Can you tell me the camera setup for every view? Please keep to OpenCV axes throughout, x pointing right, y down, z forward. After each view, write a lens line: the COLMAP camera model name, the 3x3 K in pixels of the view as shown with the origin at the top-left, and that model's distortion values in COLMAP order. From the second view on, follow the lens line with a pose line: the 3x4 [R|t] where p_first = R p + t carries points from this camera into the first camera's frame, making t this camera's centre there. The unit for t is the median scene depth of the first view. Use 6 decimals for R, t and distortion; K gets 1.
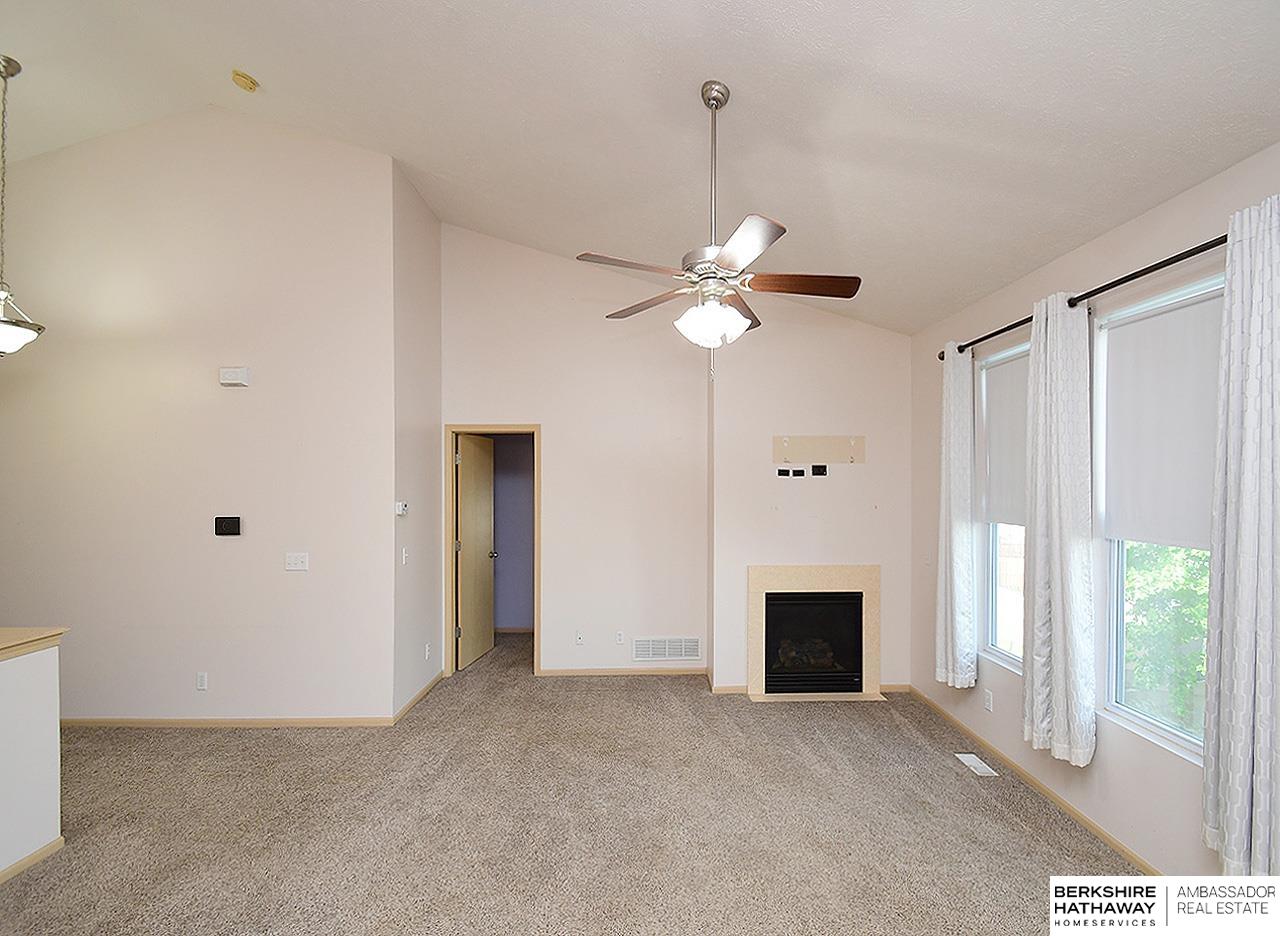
lens RADIAL K [[562.4, 0, 657.4], [0, 562.4, 502.7], [0, 0, 1]] dist [0.004044, -0.000305]
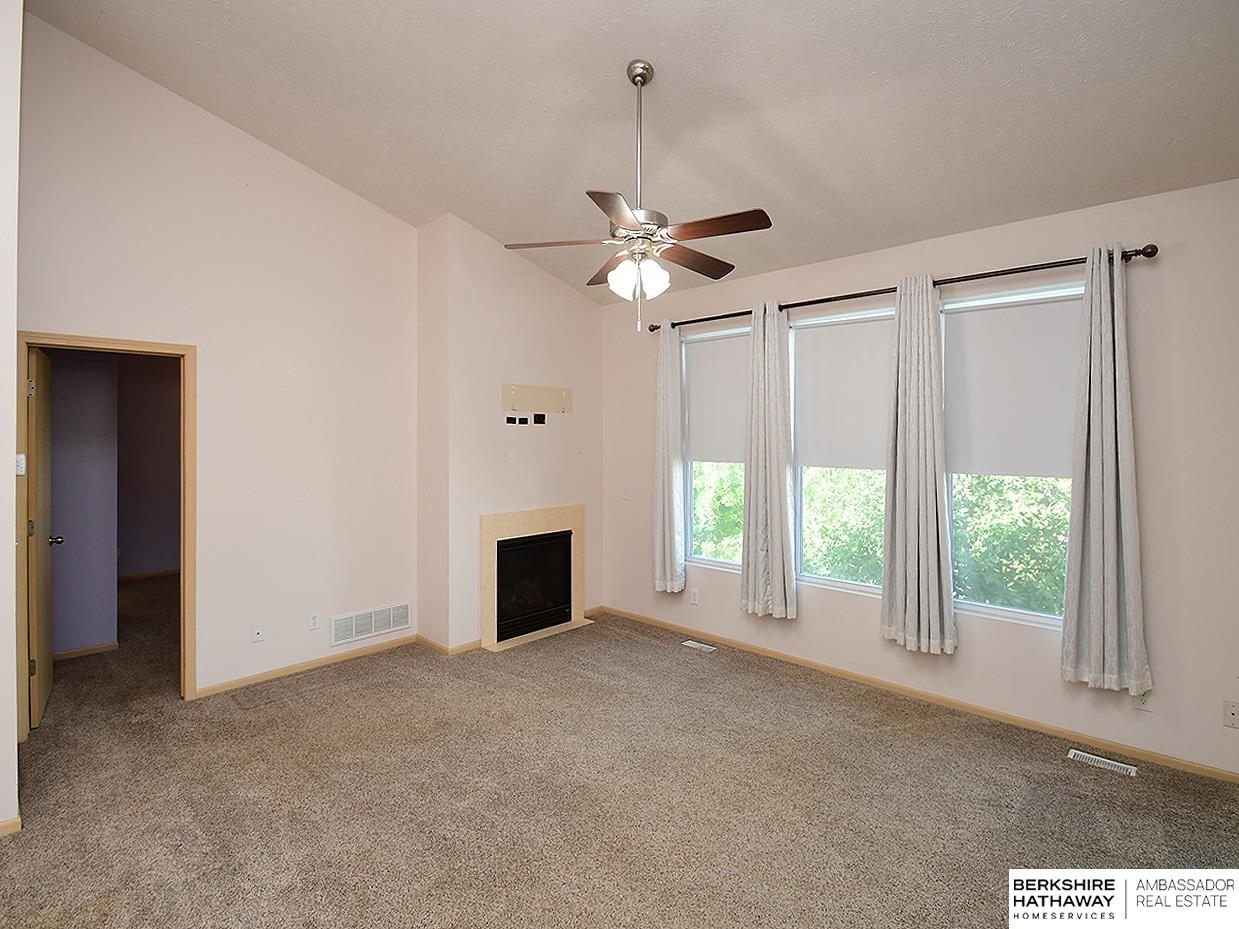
lens RADIAL K [[580.4, 0, 619.7], [0, 580.4, 456.5], [0, 0, 1]] dist [0.000293, -0.002233]
pose [[0.726911, -0.019737, 0.686448, -0.351974], [0.021396, 0.999753, 0.006087, 0.009476], [-0.686398, 0.010262, 0.727154, 0.104965]]
